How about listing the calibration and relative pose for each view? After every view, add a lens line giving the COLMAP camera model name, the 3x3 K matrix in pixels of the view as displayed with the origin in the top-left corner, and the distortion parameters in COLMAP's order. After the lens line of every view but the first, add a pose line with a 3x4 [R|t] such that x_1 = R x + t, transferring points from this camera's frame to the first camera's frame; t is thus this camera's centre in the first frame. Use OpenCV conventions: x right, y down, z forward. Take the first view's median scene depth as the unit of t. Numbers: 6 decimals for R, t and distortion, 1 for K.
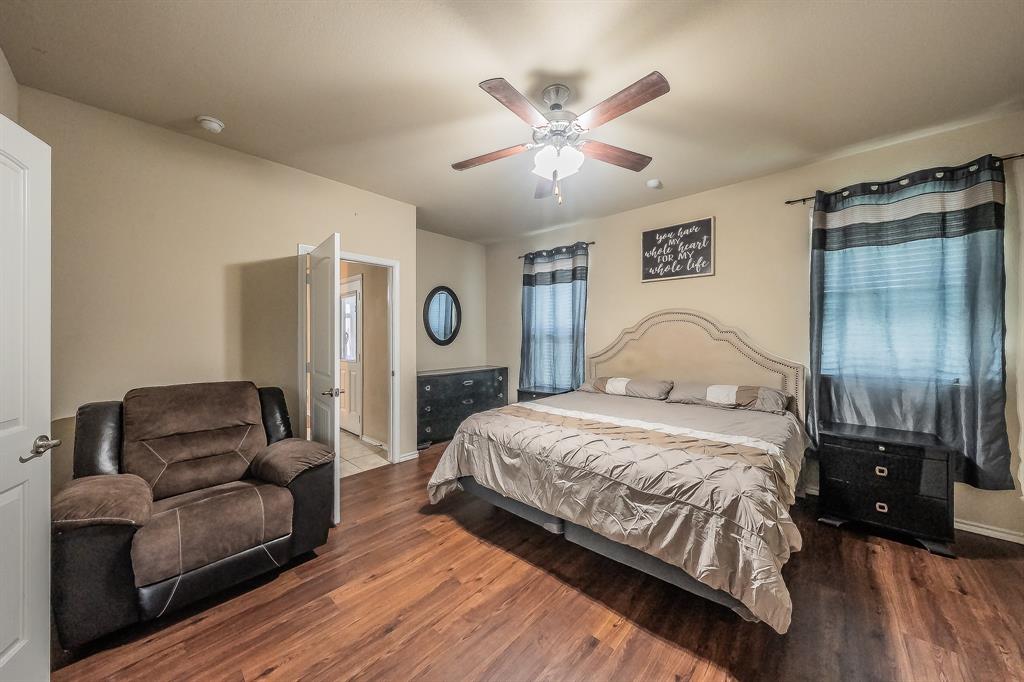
lens RADIAL K [[364.6, 0, 510.2], [0, 364.6, 326.3], [0, 0, 1]] dist [0.000058, -0.000068]
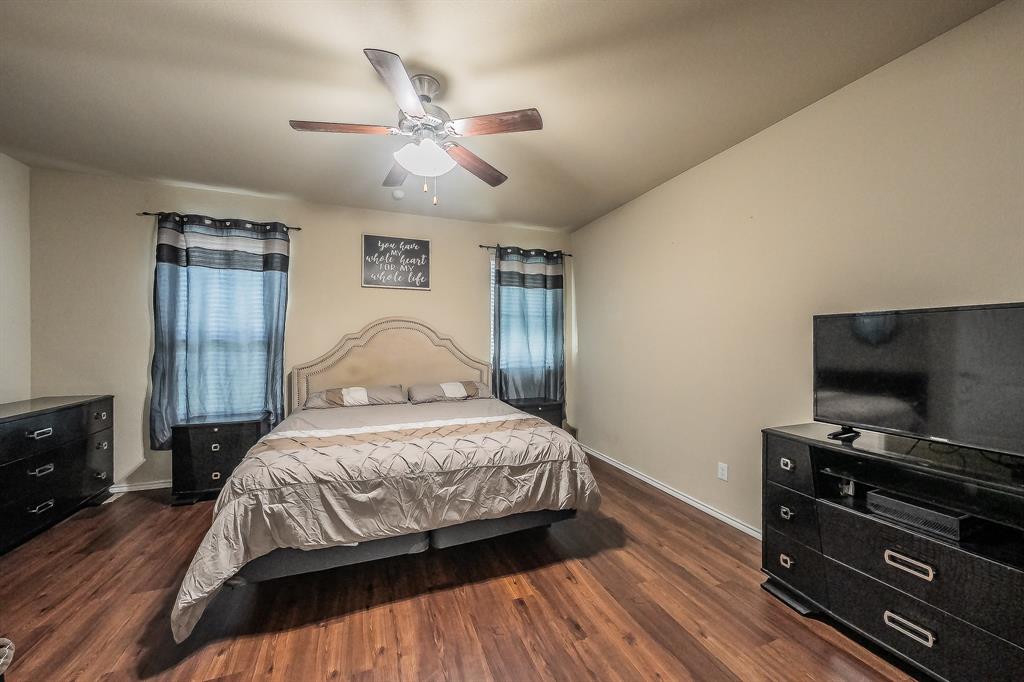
lens RADIAL K [[384.8, 0, 511.7], [0, 384.8, 331.9], [0, 0, 1]] dist [-0.000816, -0.000095]
pose [[0.418131, 0.029397, 0.907911, -0.605717], [-0.025851, 0.999456, -0.020456, 0.015268], [-0.908019, -0.014917, 0.418664, 0.336075]]
